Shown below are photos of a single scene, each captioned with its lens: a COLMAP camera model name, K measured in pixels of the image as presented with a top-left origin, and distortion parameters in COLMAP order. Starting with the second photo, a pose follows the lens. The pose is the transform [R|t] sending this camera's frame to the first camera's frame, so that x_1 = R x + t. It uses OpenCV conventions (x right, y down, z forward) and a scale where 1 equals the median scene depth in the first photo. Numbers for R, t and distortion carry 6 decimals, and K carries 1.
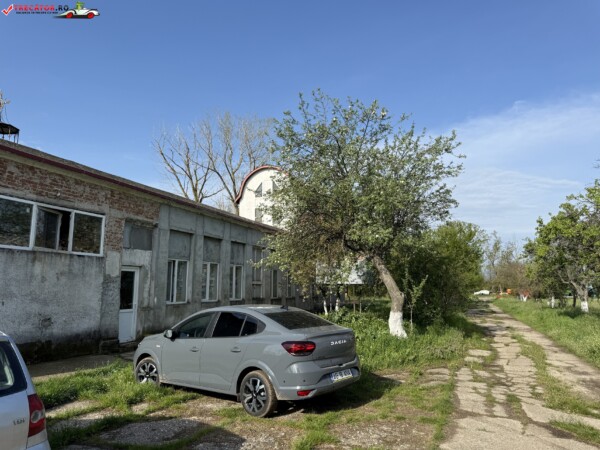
lens RADIAL K [[422.3, 0, 296.3], [0, 422.3, 226.2], [0, 0, 1]] dist [0.095844, -0.142546]
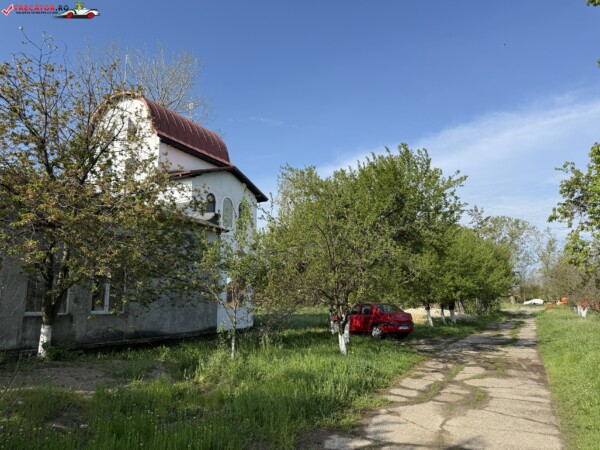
lens RADIAL K [[422.3, 0, 296.3], [0, 422.3, 226.2], [0, 0, 1]] dist [0.095844, -0.142546]
pose [[0.993925, -0.008124, -0.109763, 0.740953], [0.006499, 0.999864, -0.015156, 0.192749], [0.109871, 0.014351, 0.993842, 1.301170]]
